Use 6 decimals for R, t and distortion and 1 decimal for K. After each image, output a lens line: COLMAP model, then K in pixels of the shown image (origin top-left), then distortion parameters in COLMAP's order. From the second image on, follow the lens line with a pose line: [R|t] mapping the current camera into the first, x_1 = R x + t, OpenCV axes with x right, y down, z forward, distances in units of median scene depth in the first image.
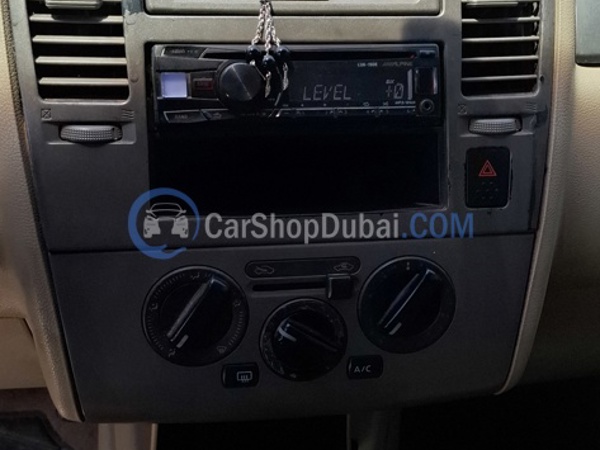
lens RADIAL K [[904.2, 0, 304.4], [0, 904.2, 224.3], [0, 0, 1]] dist [0.112358, 0.000000]
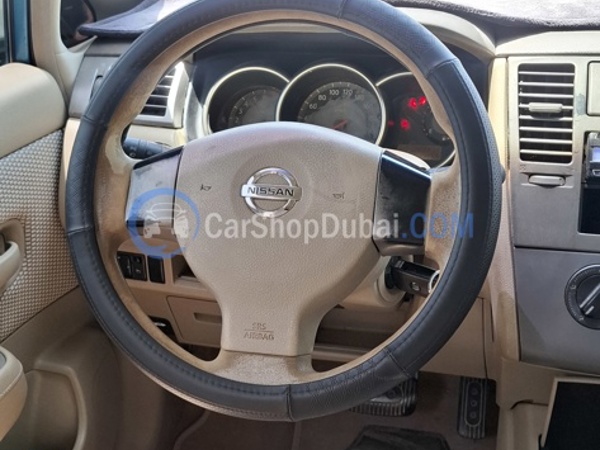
lens RADIAL K [[904.2, 0, 297.2], [0, 904.2, 231.1], [0, 0, 1]] dist [0.112358, 0.000000]
pose [[0.923091, 0.071973, -0.377788, -0.010290], [-0.147365, 0.973549, -0.174601, 0.351031], [0.355228, 0.216846, 0.909280, -0.694392]]
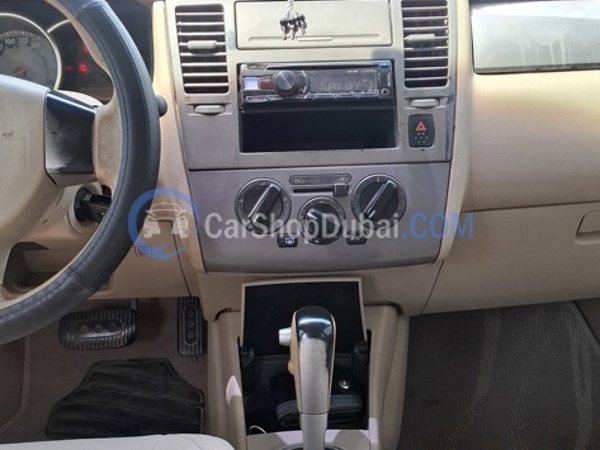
lens RADIAL K [[904.2, 0, 298.0], [0, 904.2, 228.9], [0, 0, 1]] dist [0.112358, 0.000000]
pose [[0.993249, -0.024073, -0.113479, 0.162650], [0.006878, 0.988731, -0.149544, 0.428802], [0.115801, 0.147754, 0.982221, -0.821131]]
